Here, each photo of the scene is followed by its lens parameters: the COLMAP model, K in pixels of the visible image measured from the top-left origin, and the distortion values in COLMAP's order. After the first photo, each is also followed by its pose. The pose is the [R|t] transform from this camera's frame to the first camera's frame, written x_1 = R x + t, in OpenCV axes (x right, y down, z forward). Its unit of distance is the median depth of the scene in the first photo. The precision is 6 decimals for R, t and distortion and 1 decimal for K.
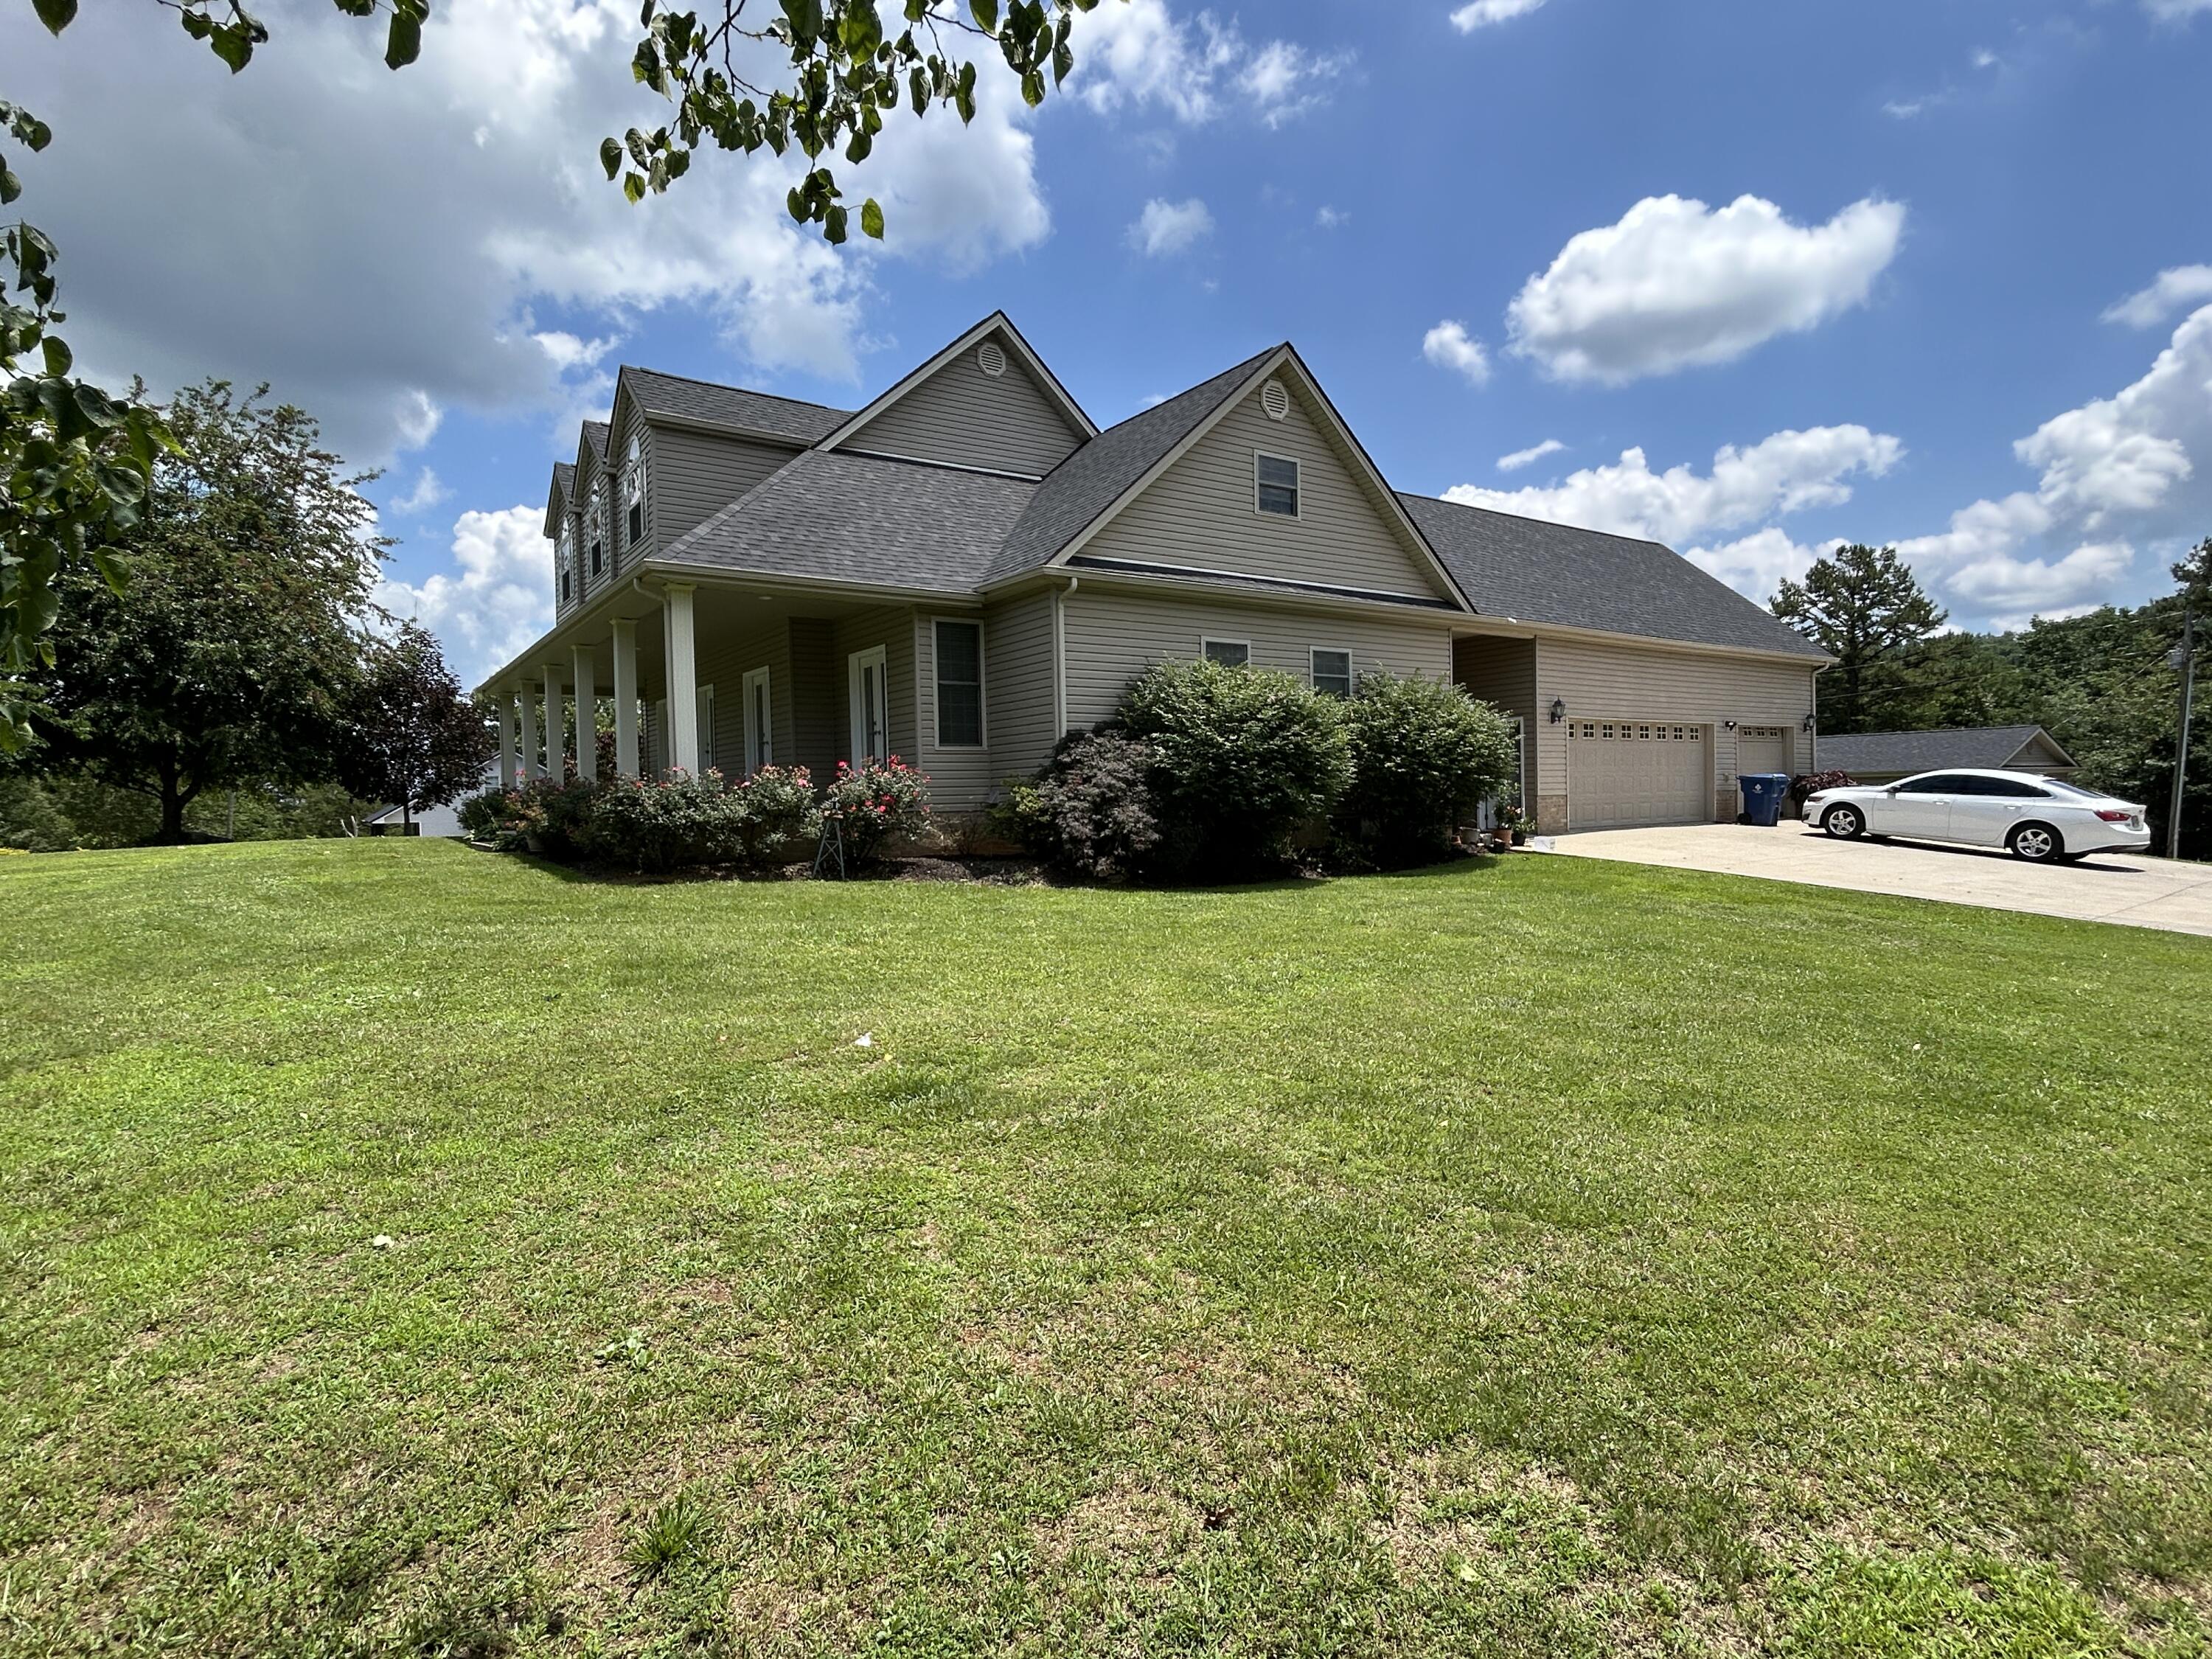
lens RADIAL K [[1094.3, 0, 1119.6], [0, 1094.3, 823.5], [0, 0, 1]] dist [0.009924, -0.002542]
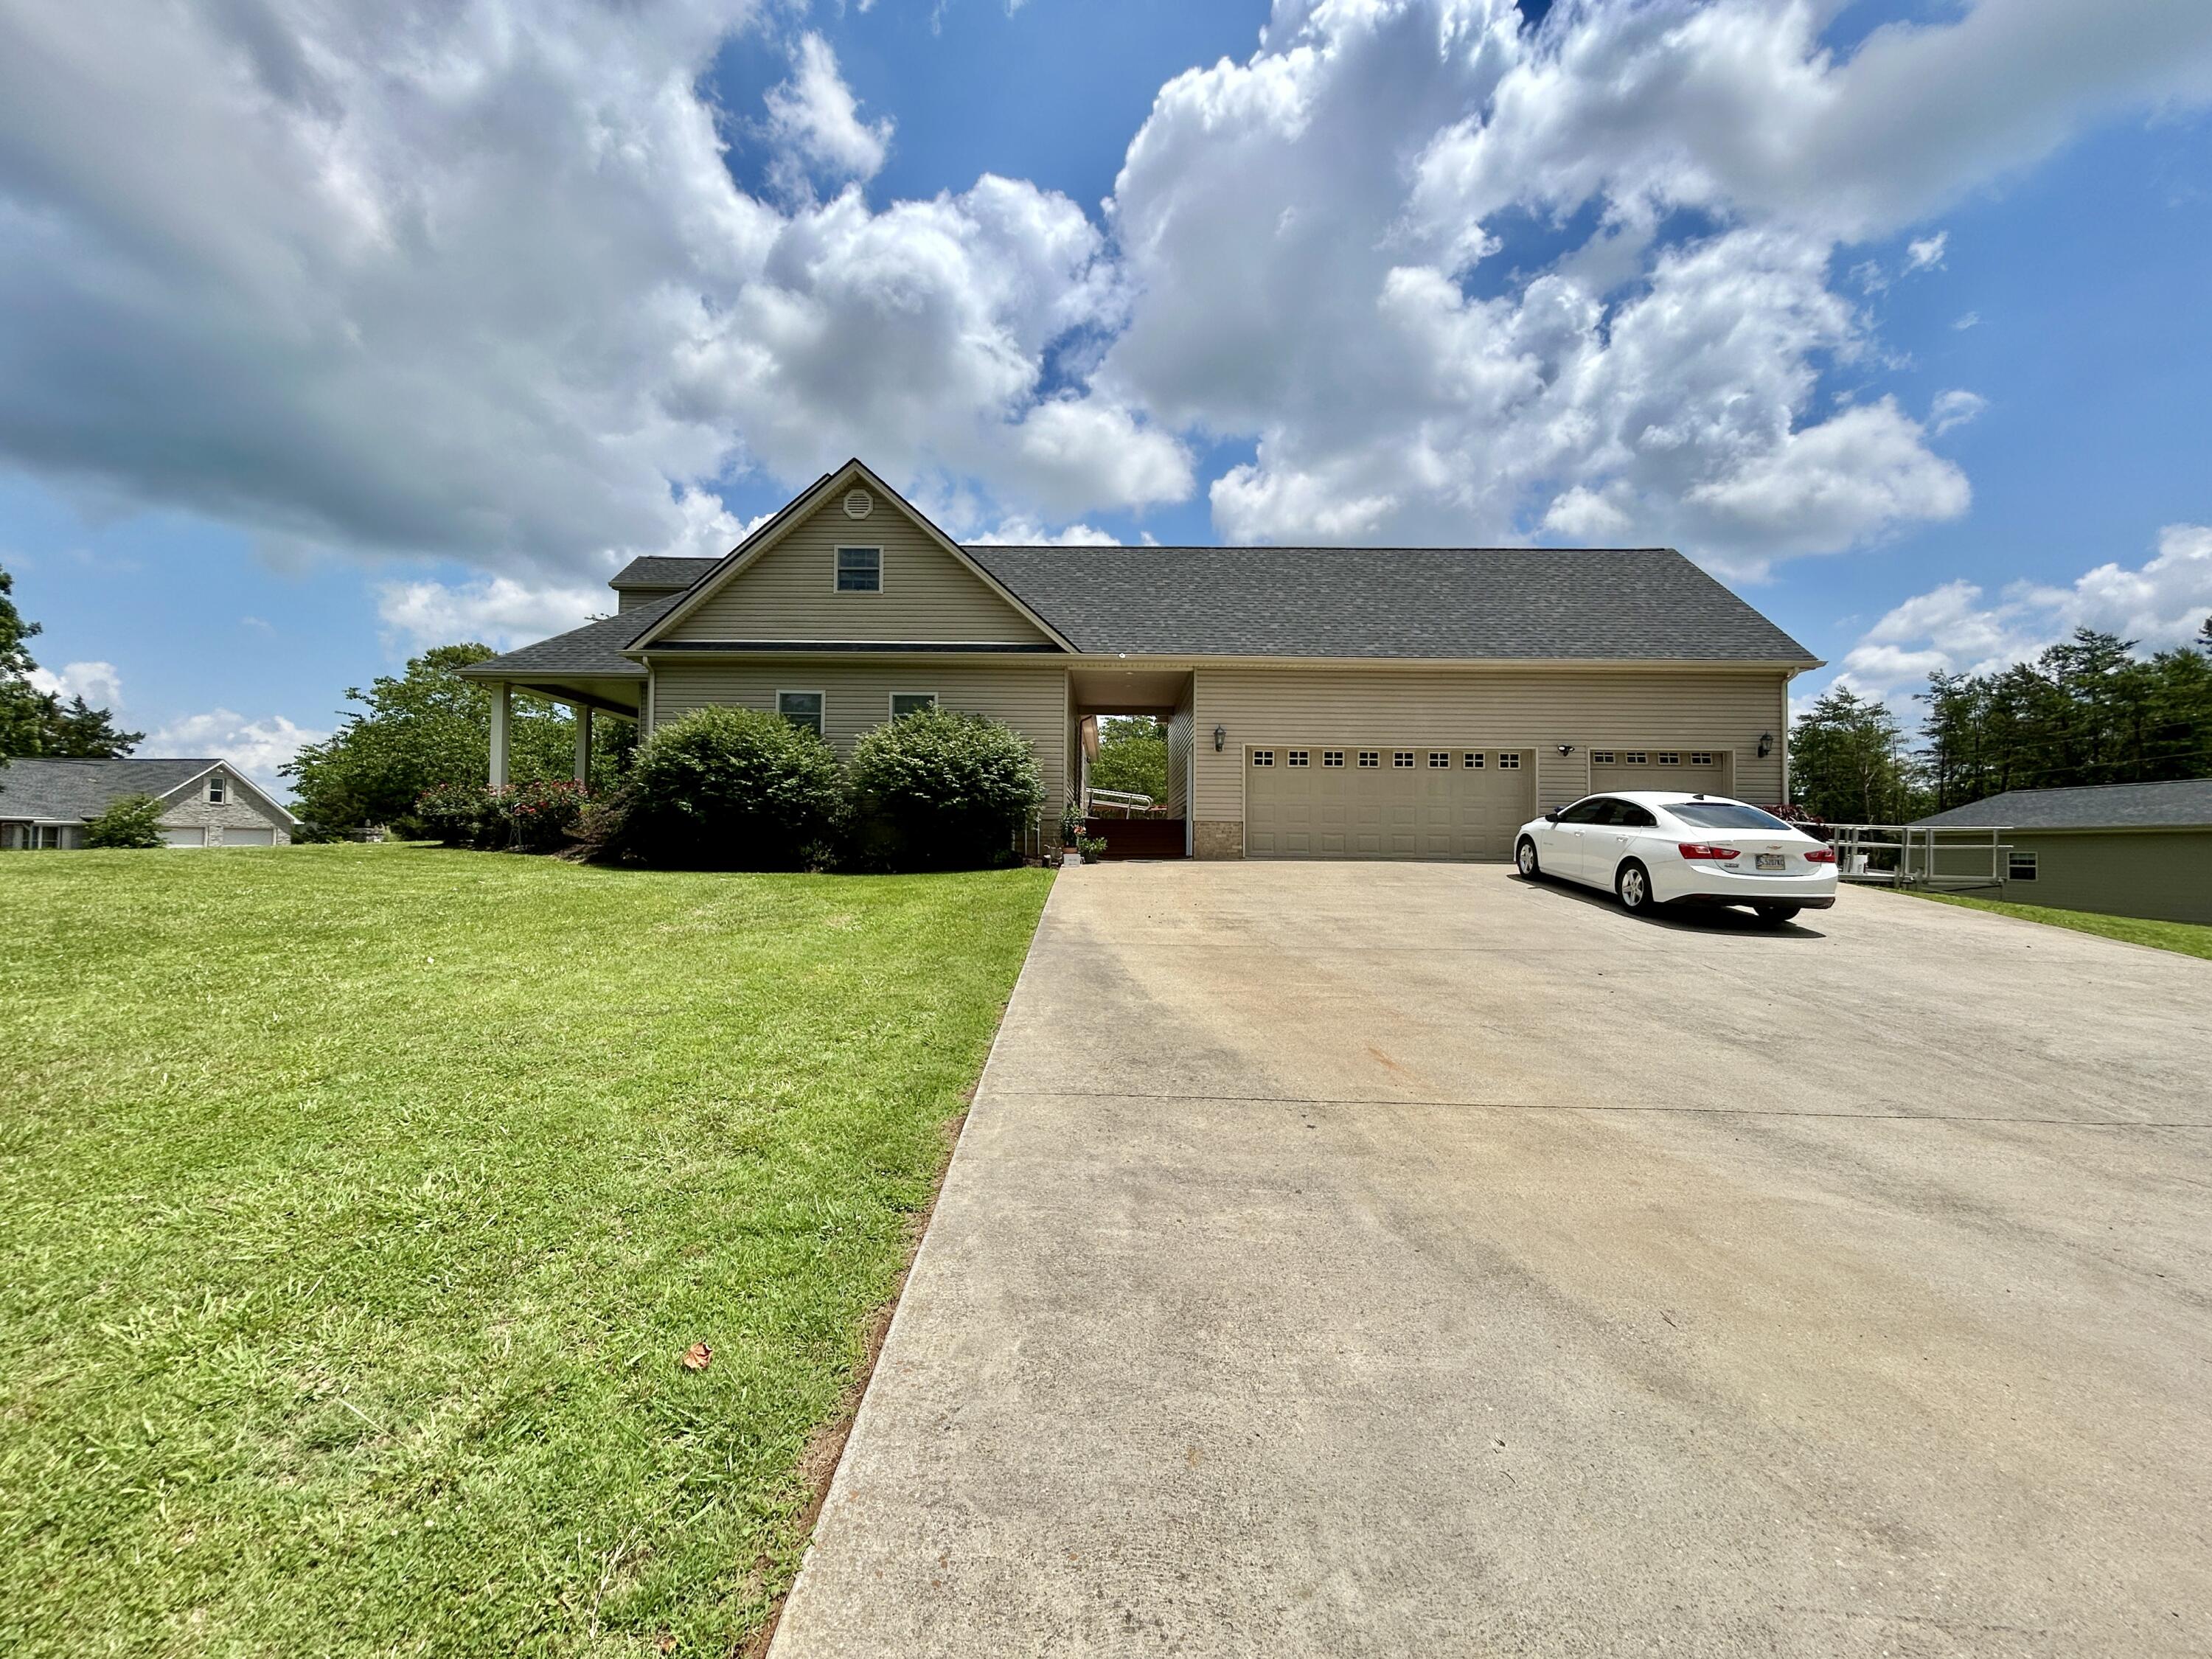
lens RADIAL K [[894.3, 0, 1173.2], [0, 894.3, 862.1], [0, 0, 1]] dist [0.000834, -0.000267]
pose [[0.808457, 0.038966, -0.587263, 1.045251], [-0.047529, 0.998870, 0.000847, 0.016488], [0.586632, 0.027227, 0.809396, 0.365052]]
